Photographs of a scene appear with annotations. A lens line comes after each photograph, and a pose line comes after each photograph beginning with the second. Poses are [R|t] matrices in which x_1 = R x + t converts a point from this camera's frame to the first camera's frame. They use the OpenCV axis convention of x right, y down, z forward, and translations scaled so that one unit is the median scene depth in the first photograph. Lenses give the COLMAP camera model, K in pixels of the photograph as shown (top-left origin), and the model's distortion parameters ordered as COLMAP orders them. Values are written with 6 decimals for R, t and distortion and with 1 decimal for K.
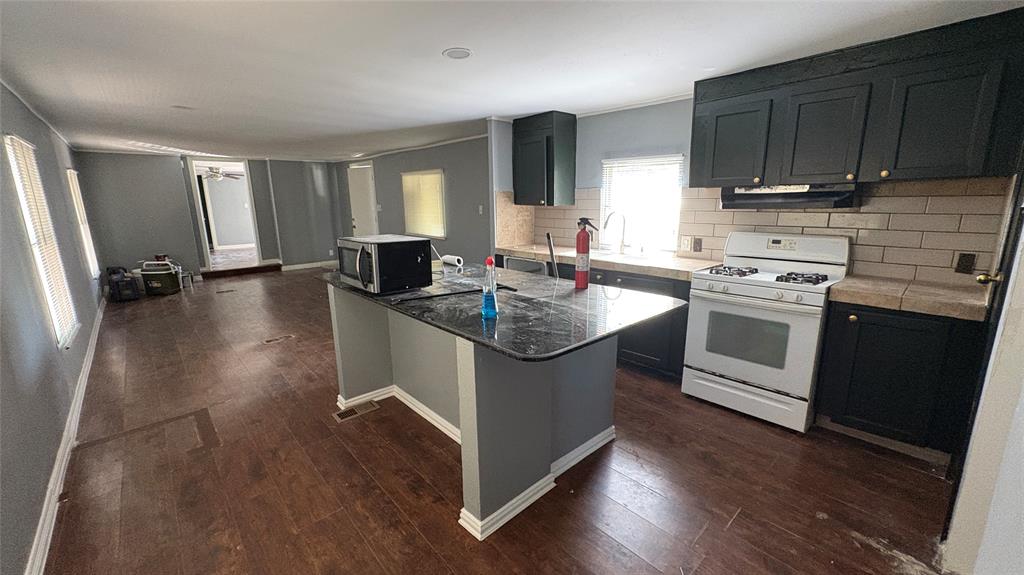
lens RADIAL K [[411.4, 0, 512.0], [0, 411.4, 287.5], [0, 0, 1]] dist [0.011774, -0.000149]
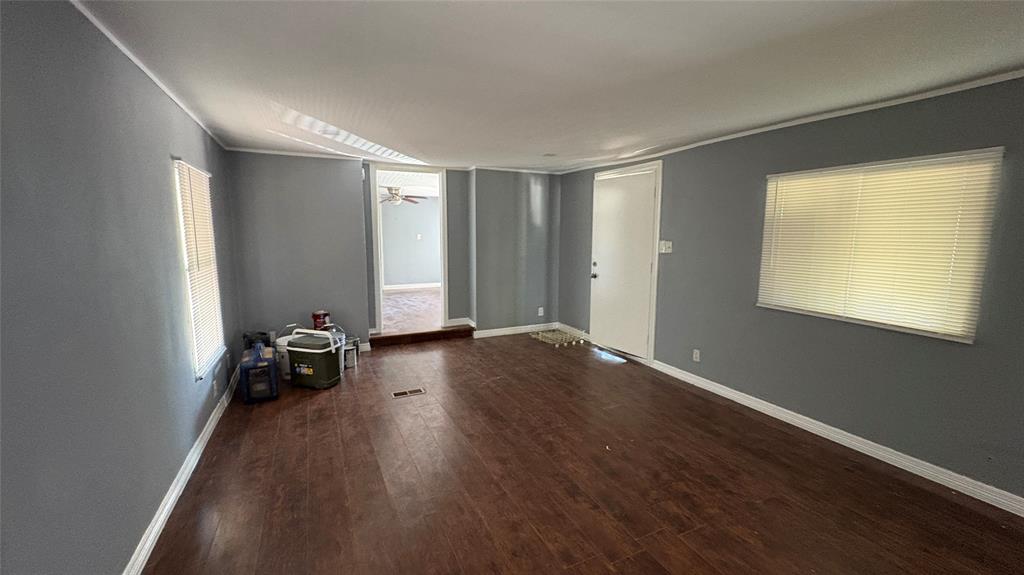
lens RADIAL K [[411.4, 0, 512.0], [0, 411.4, 287.5], [0, 0, 1]] dist [0.011774, -0.000149]
pose [[0.958370, 0.056856, -0.279810, -0.365393], [-0.079210, 0.994451, -0.069231, -0.088833], [0.274321, 0.088513, 0.957556, 0.441818]]
